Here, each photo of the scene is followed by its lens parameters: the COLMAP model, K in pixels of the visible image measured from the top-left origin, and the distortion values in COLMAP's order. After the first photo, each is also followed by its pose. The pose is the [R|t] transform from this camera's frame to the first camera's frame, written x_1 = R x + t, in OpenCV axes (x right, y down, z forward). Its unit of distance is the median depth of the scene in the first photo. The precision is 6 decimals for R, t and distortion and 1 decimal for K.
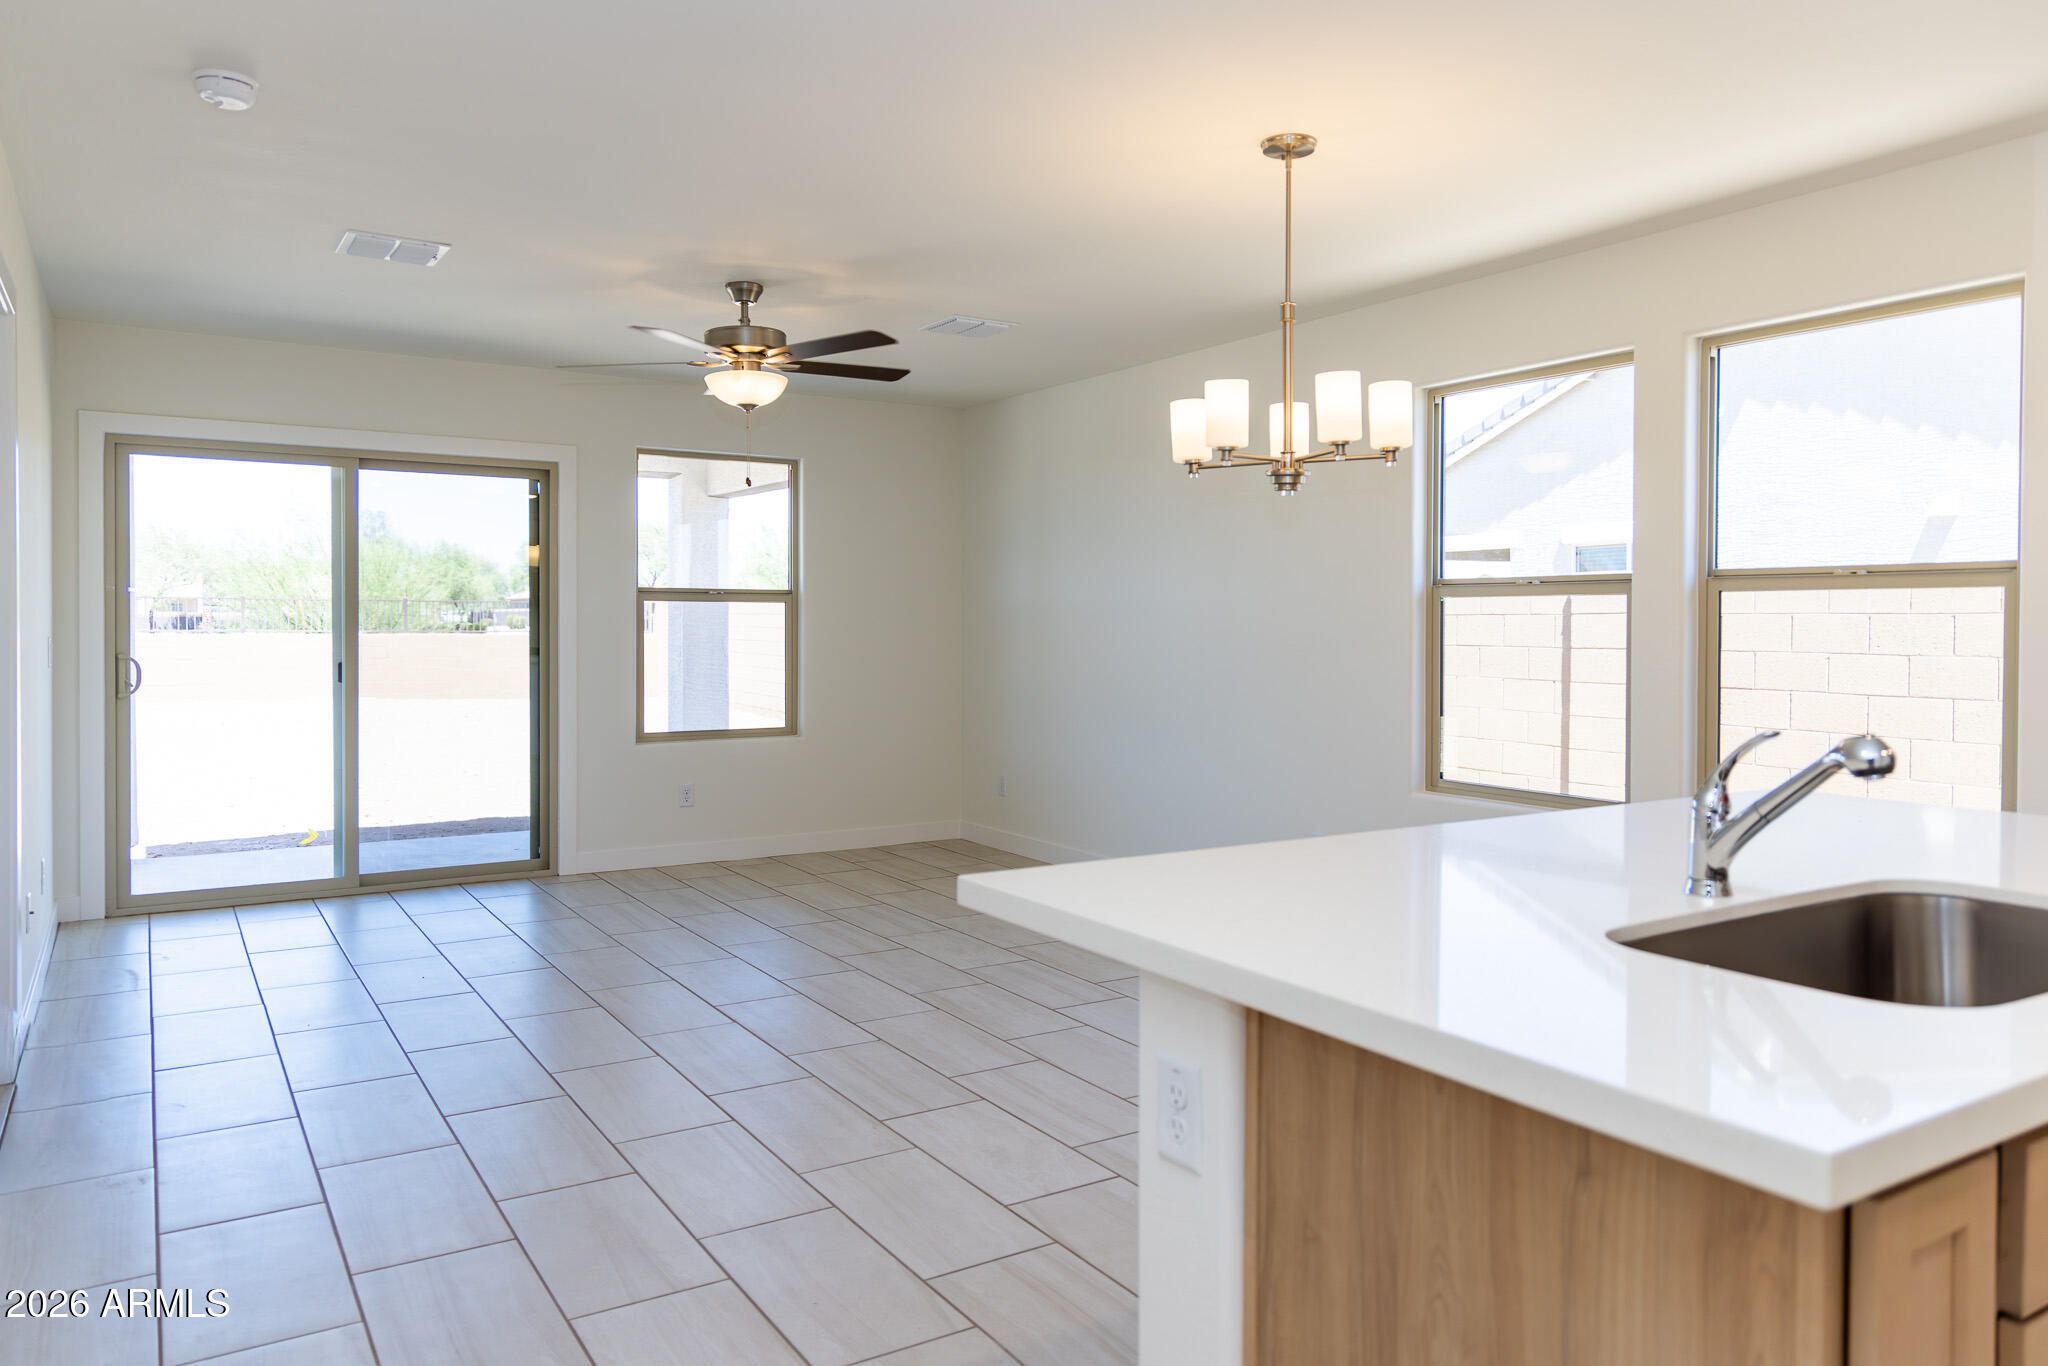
lens RADIAL K [[1401.7, 0, 1052.7], [0, 1401.7, 681.4], [0, 0, 1]] dist [0.019471, -0.006056]
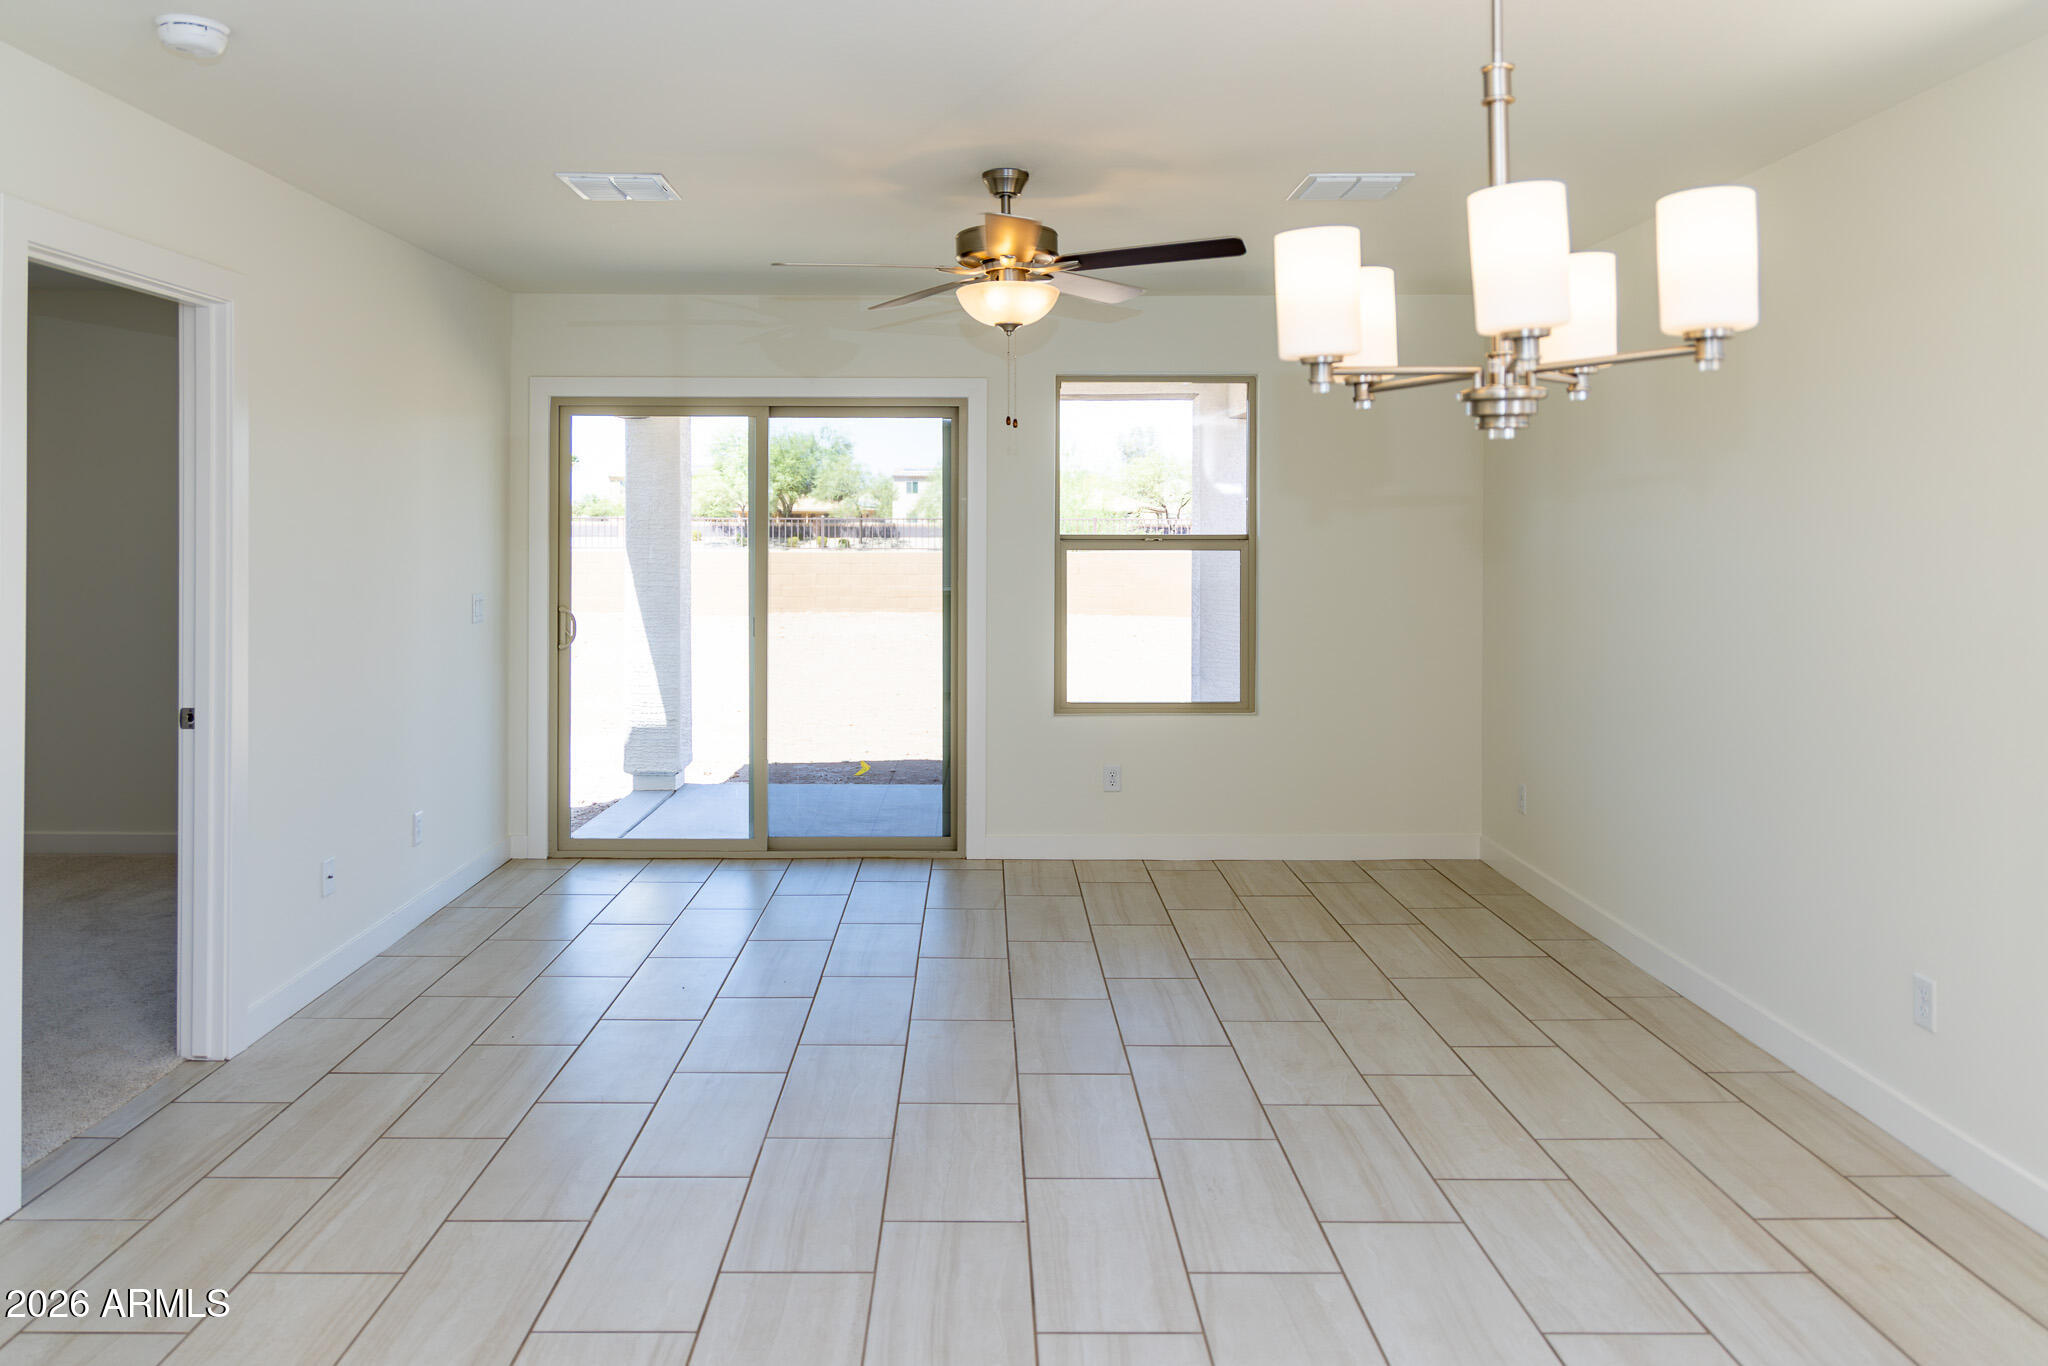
lens RADIAL K [[1428.6, 0, 1024.1], [0, 1428.6, 540.9], [0, 0, 1]] dist [0.016393, -0.002239]
pose [[0.843015, 0.004022, -0.537875, 0.178094], [-0.020240, 0.999501, -0.024249, -0.045425], [0.537509, 0.031329, 0.842676, 0.267667]]
